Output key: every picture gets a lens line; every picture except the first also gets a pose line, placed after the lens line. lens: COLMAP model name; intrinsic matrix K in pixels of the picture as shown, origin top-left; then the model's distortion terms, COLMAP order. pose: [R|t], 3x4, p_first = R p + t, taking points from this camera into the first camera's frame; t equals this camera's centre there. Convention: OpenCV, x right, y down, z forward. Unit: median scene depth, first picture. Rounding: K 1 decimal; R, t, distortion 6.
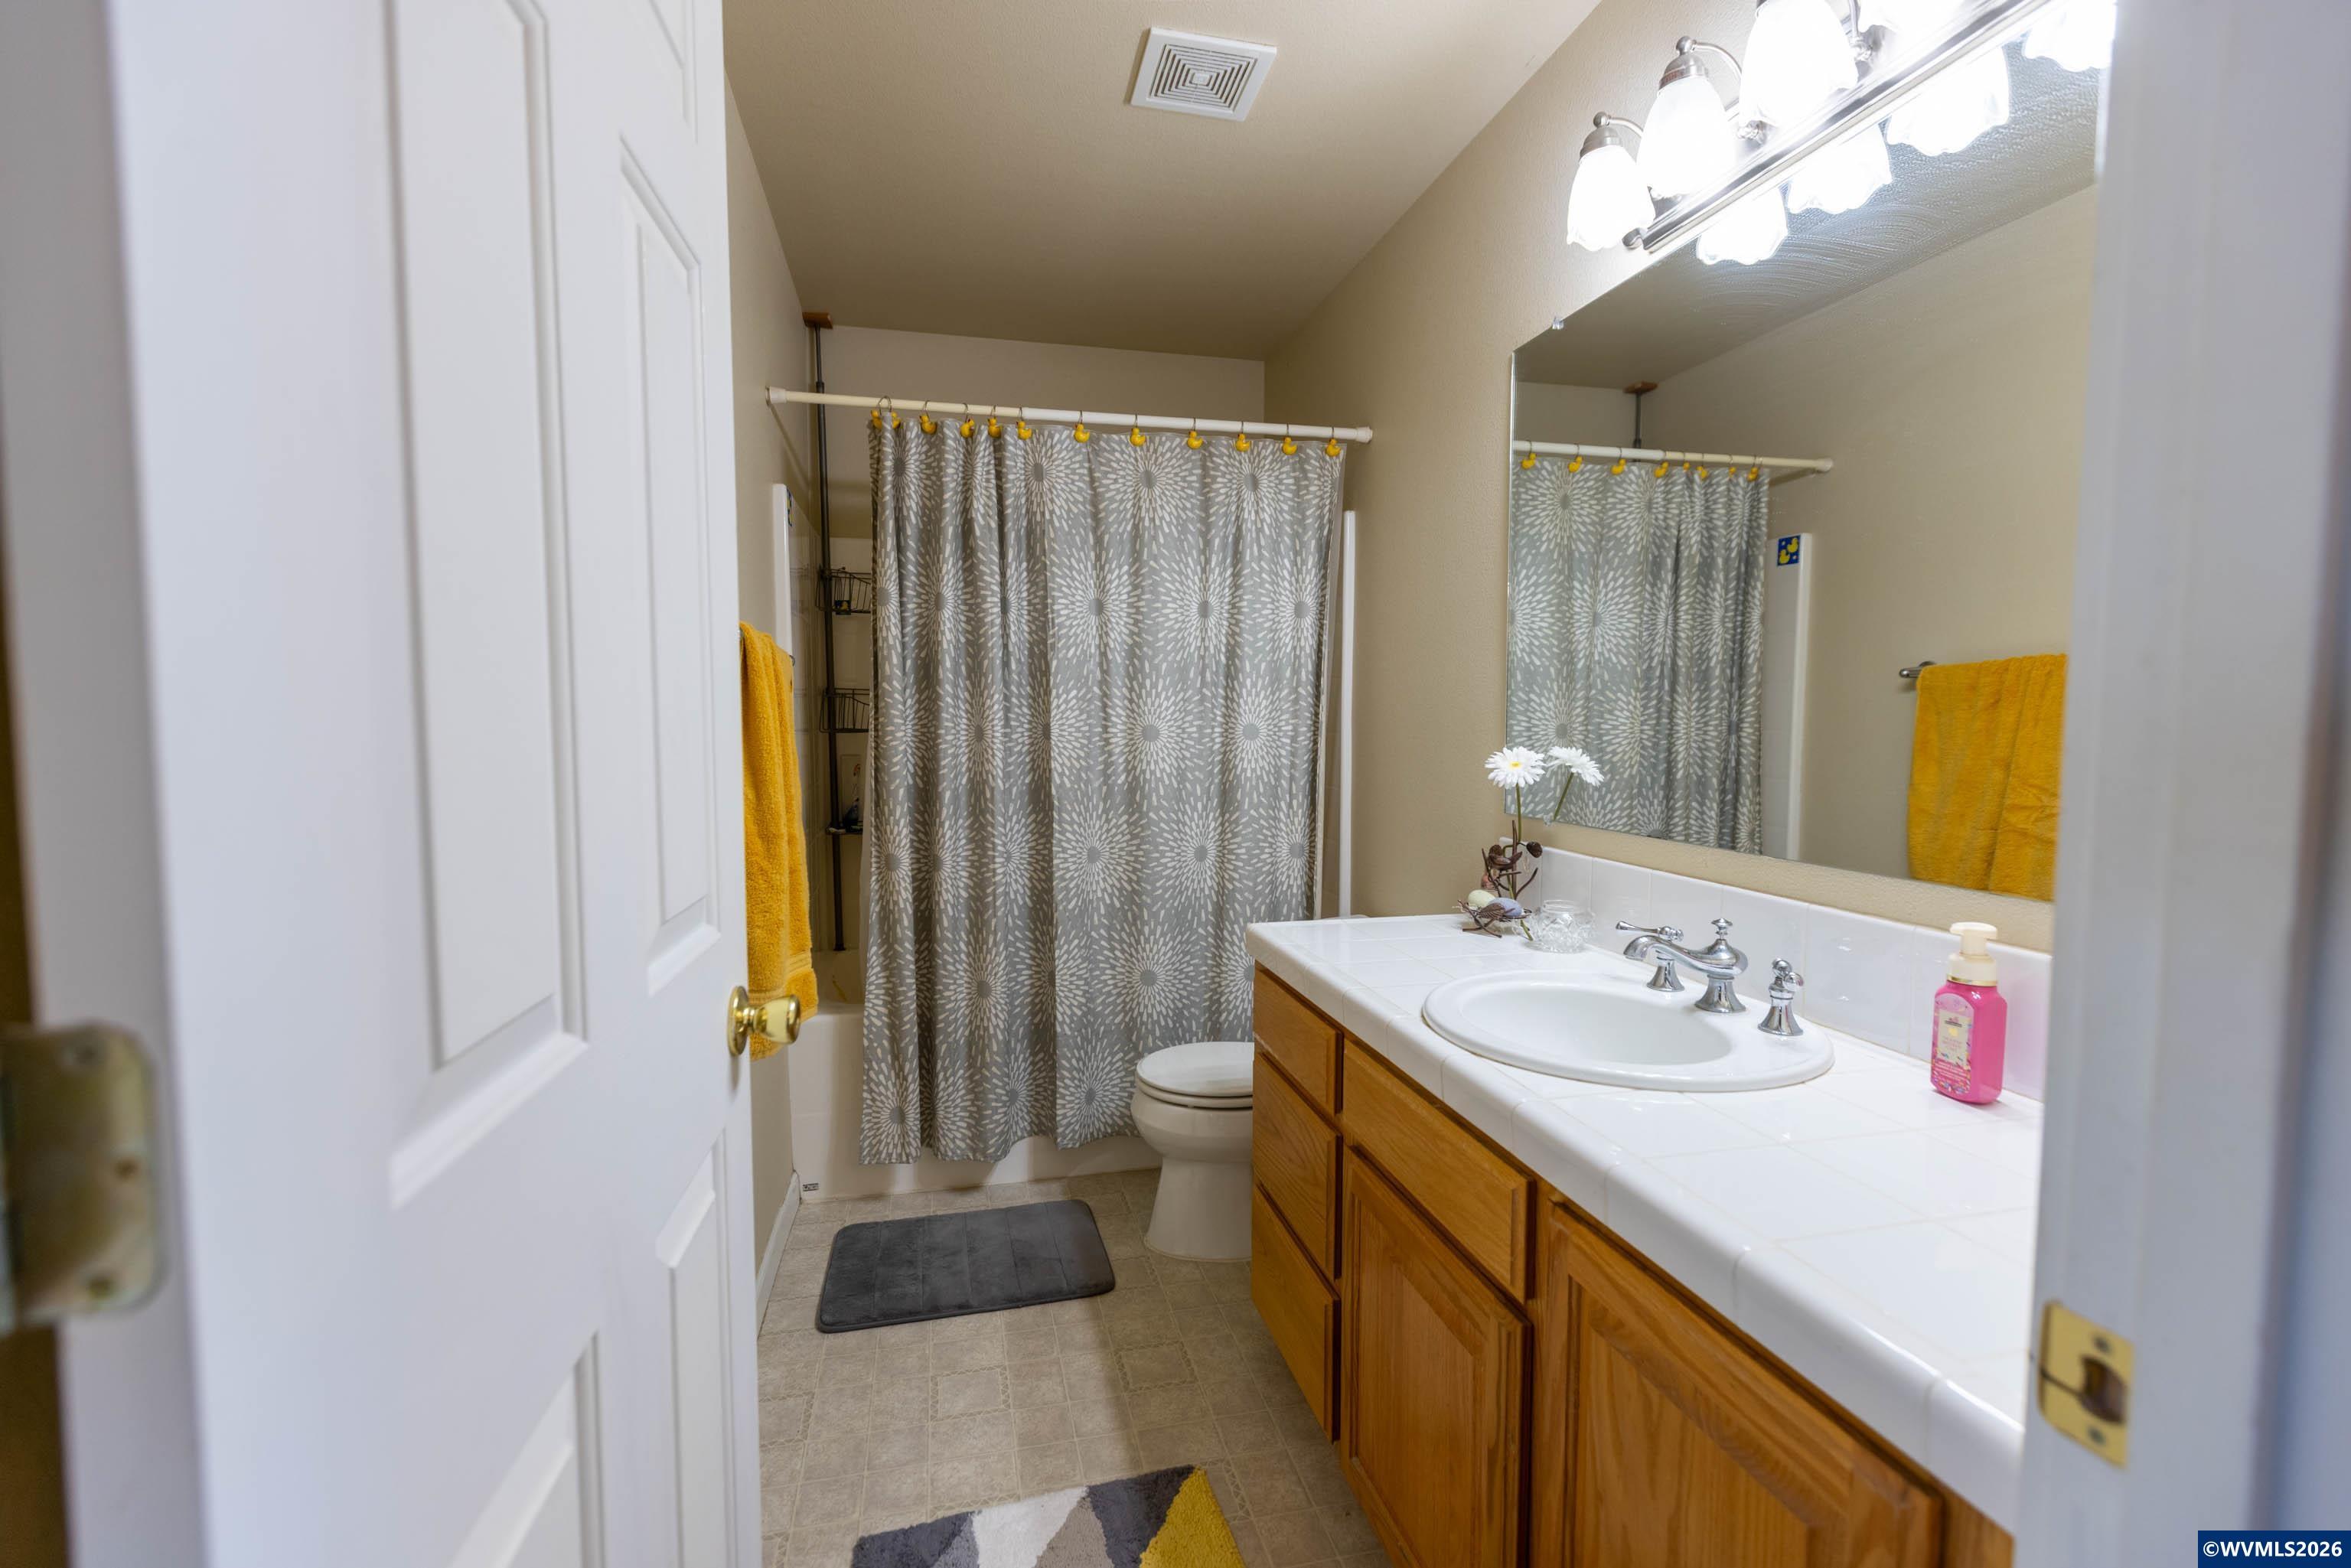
lens RADIAL K [[1042.7, 0, 1179.7], [0, 1042.7, 783.9], [0, 0, 1]] dist [0.002505, -0.000453]
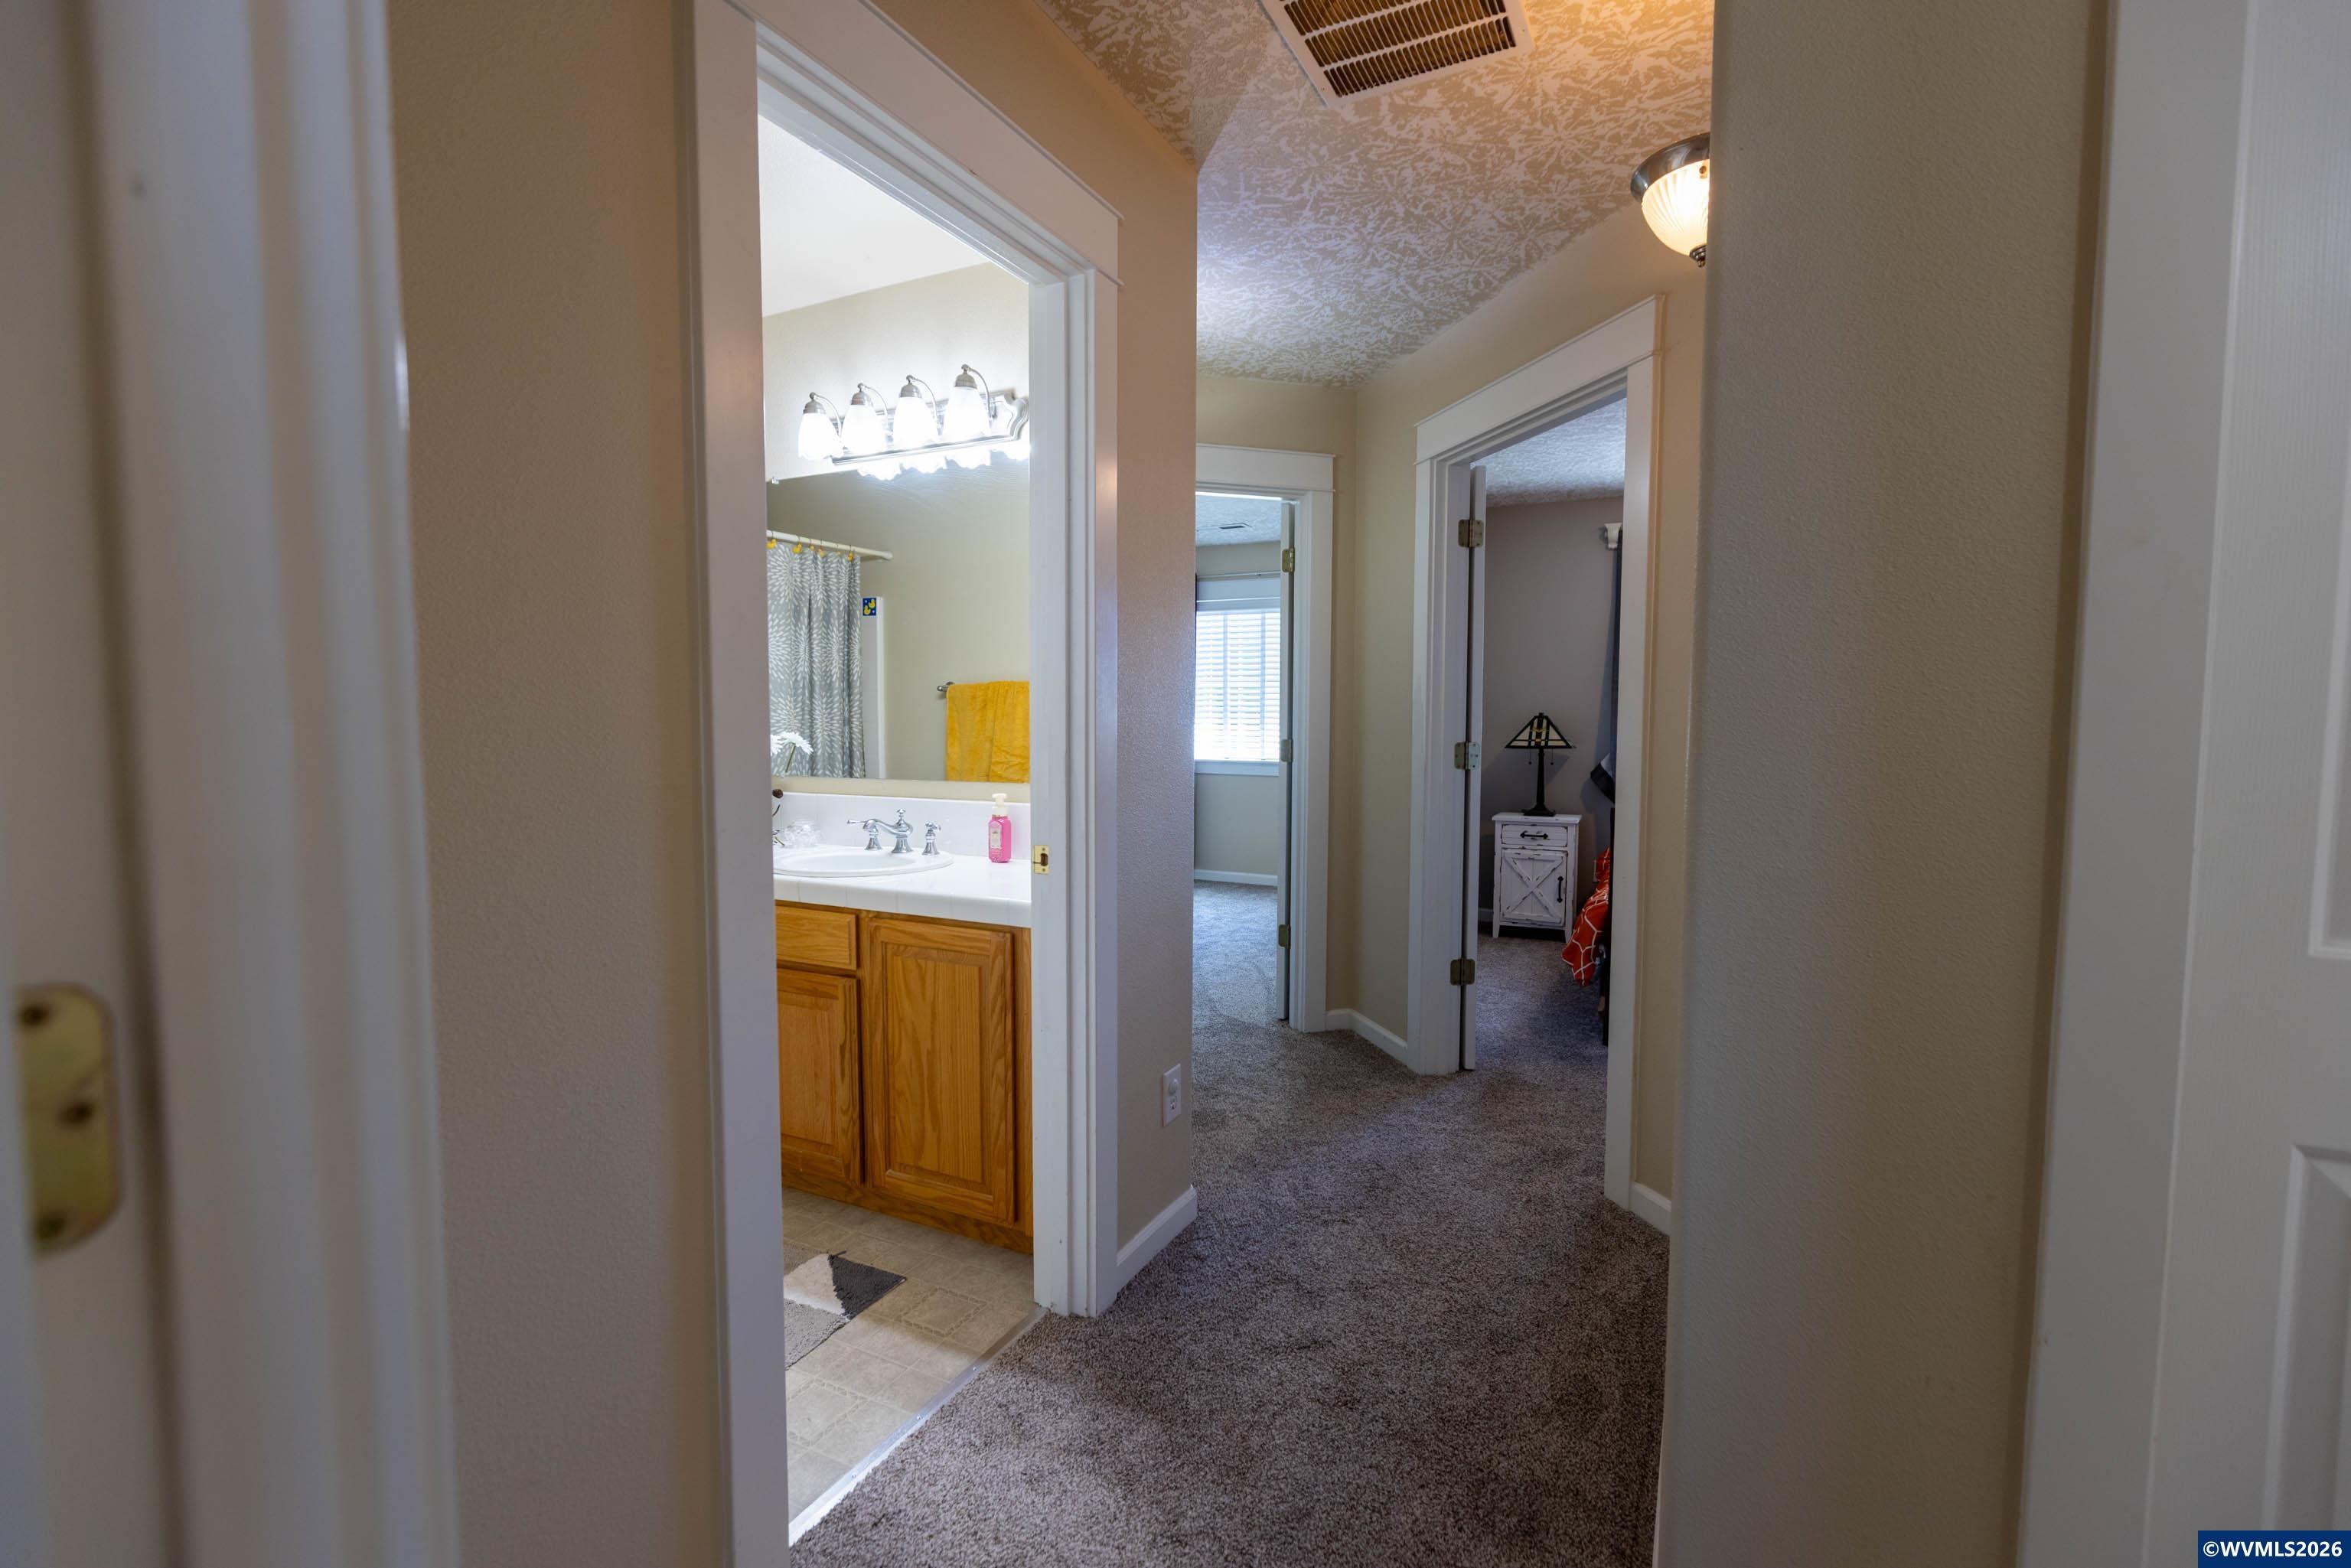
lens RADIAL K [[1074.8, 0, 1167.3], [0, 1074.8, 778.8], [0, 0, 1]] dist [0.003745, 0.000167]
pose [[0.655874, -0.045798, 0.753480, -0.437909], [0.050721, 0.998576, 0.016545, 0.034551], [-0.753165, 0.027366, 0.657262, -0.479304]]
